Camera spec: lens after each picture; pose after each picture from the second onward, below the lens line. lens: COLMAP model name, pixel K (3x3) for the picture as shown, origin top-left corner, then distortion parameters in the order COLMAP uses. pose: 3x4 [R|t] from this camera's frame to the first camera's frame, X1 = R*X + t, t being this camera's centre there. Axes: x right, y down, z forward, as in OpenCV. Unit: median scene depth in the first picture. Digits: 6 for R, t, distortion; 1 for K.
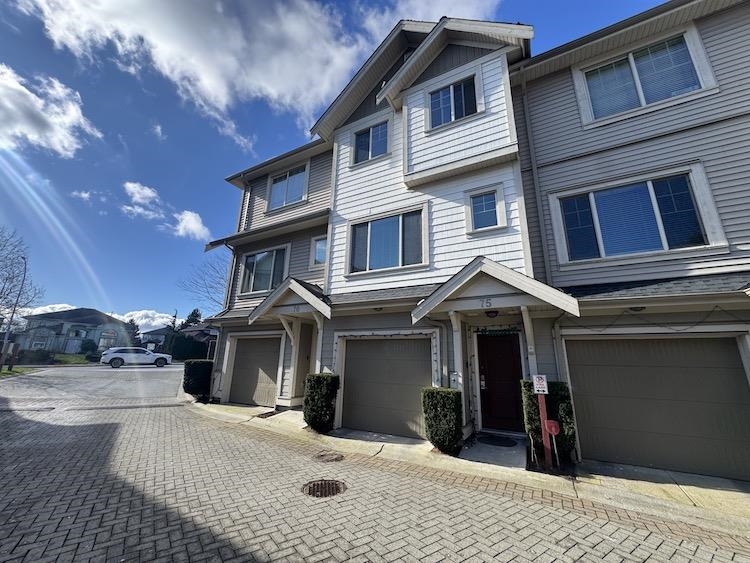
lens RADIAL K [[297.2, 0, 375.8], [0, 297.2, 280.3], [0, 0, 1]] dist [-0.006532, 0.000337]
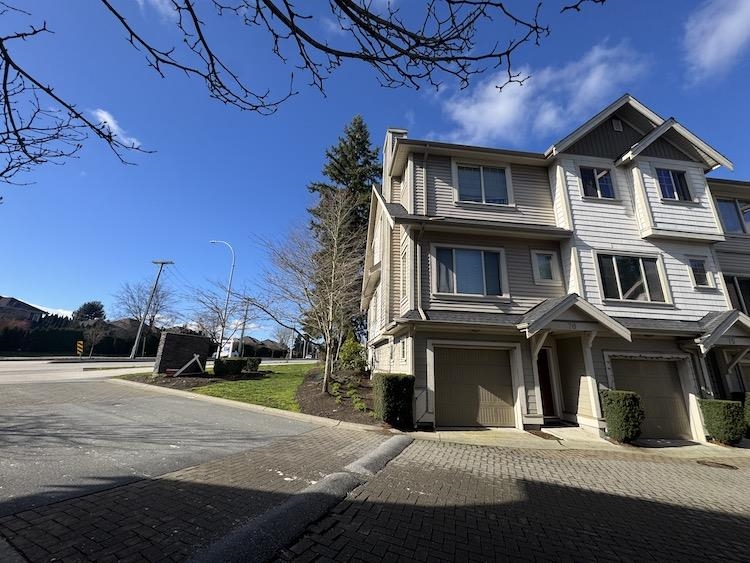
lens RADIAL K [[297.2, 0, 377.3], [0, 297.2, 282.6], [0, 0, 1]] dist [-0.006532, 0.000337]
pose [[0.824378, 0.160407, 0.542835, -1.401166], [-0.168389, 0.985086, -0.035367, 0.101240], [-0.540412, -0.062252, 0.839094, 0.539239]]
